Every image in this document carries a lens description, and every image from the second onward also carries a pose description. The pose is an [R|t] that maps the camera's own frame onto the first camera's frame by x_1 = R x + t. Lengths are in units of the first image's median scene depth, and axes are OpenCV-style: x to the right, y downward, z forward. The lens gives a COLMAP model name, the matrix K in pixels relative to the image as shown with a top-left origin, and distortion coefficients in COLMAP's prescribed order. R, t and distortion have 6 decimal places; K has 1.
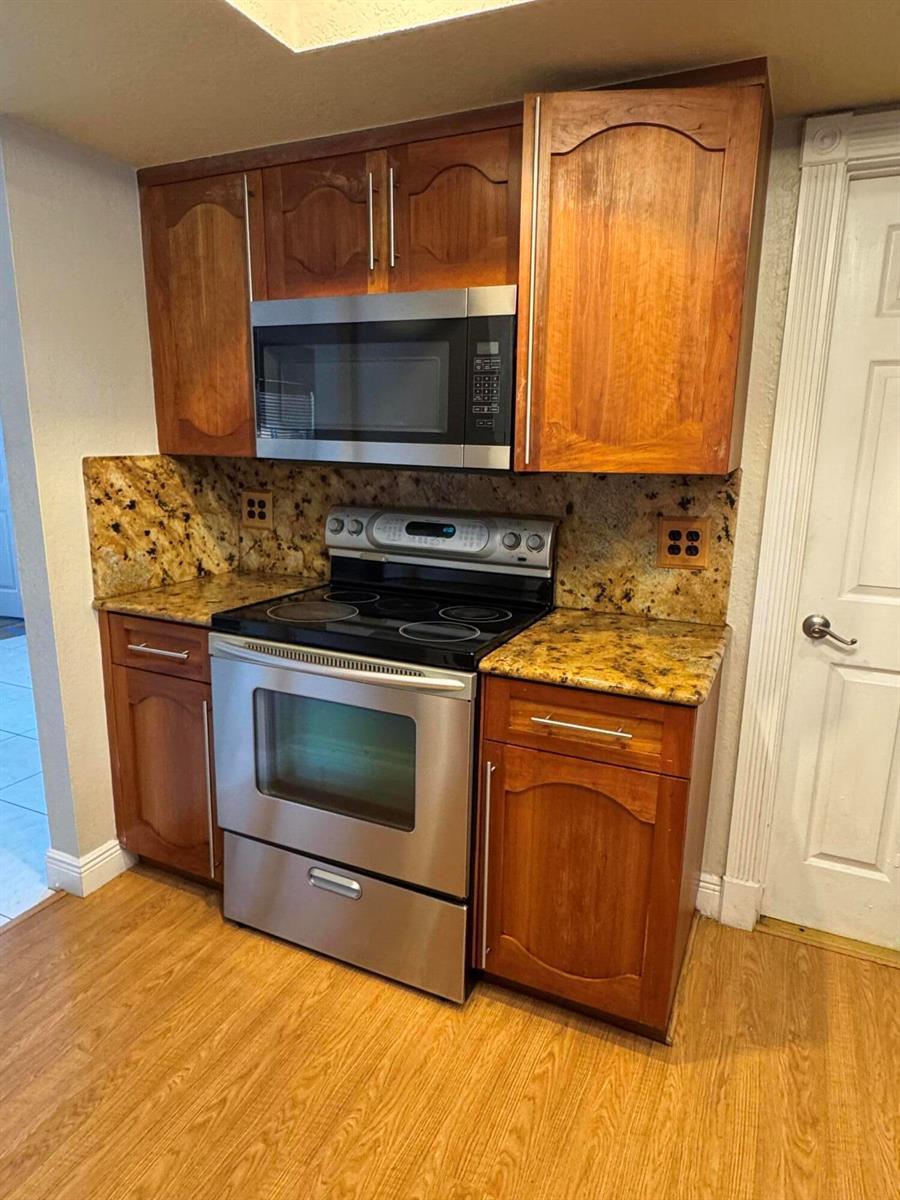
lens RADIAL K [[743.8, 0, 449.6], [0, 743.8, 602.7], [0, 0, 1]] dist [-0.005703, 0.003221]
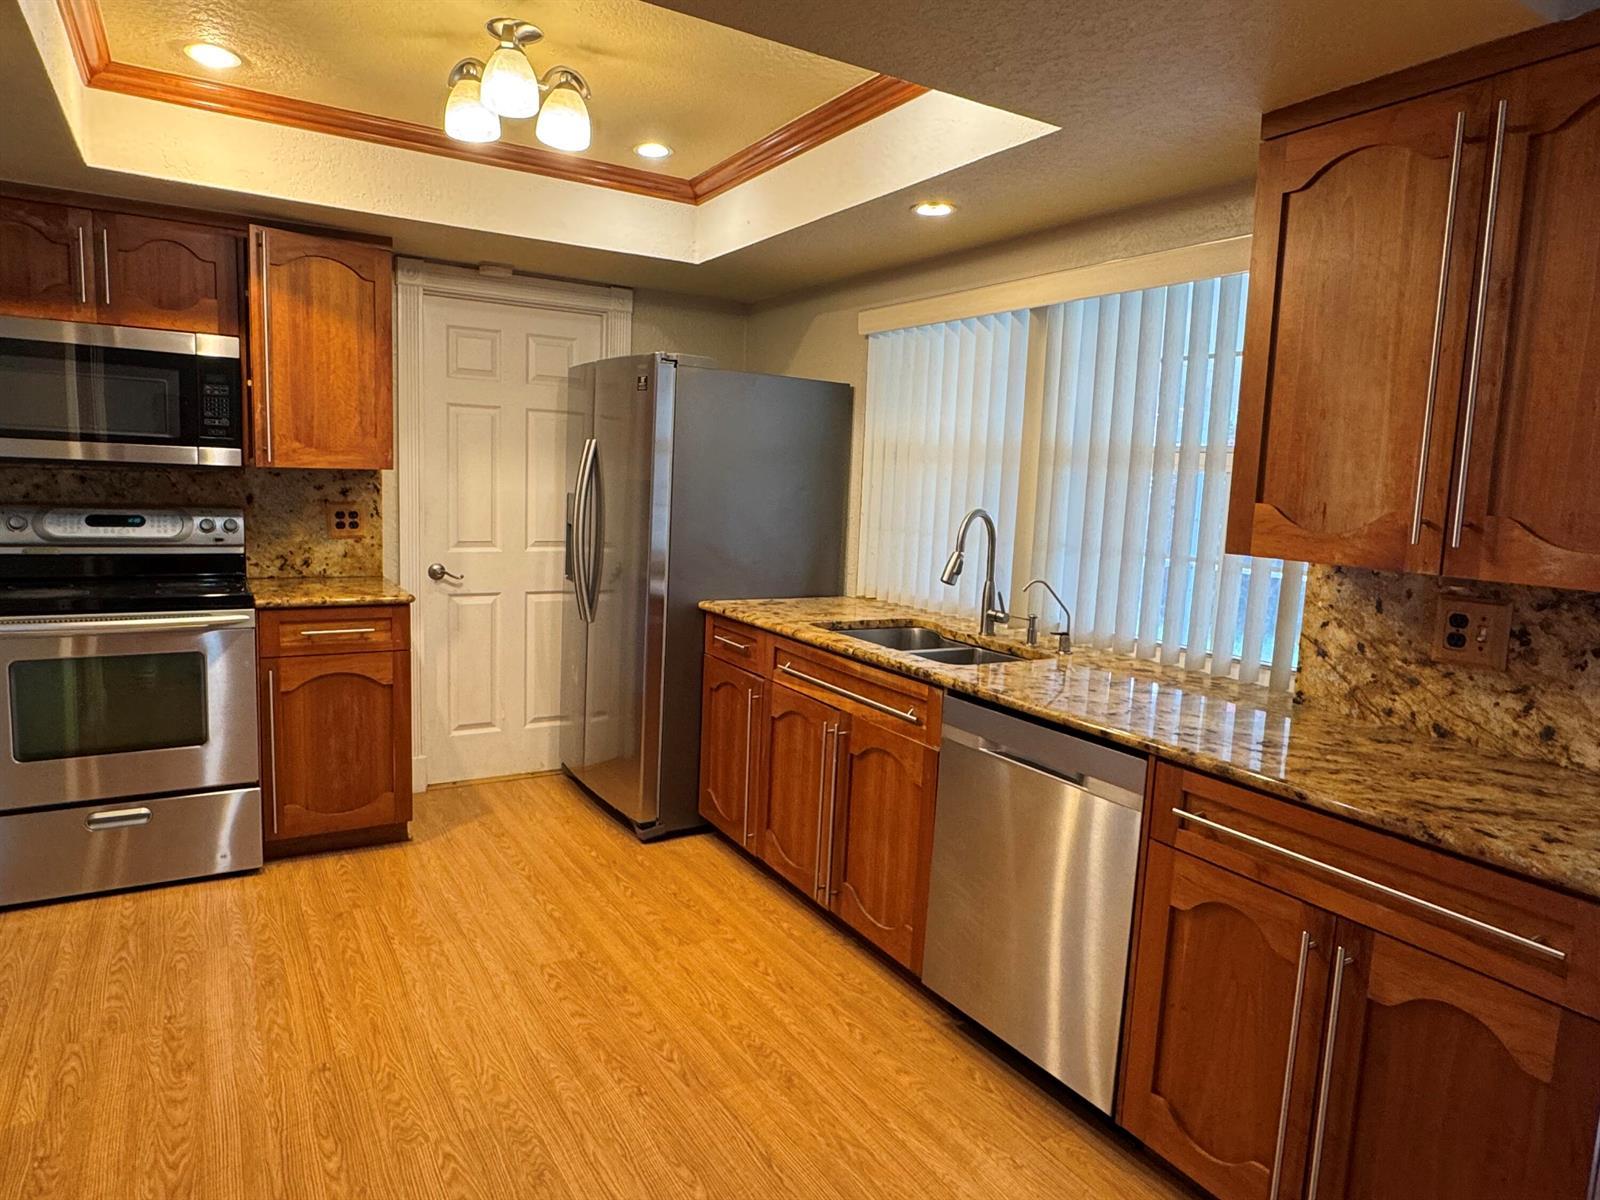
lens RADIAL K [[991.7, 0, 801.3], [0, 991.7, 599.0], [0, 0, 1]] dist [-0.005703, 0.003221]
pose [[0.557677, -0.099349, 0.824091, -0.776010], [0.152289, 0.988205, 0.016078, 0.170442], [-0.815968, 0.116534, 0.566229, -0.759659]]
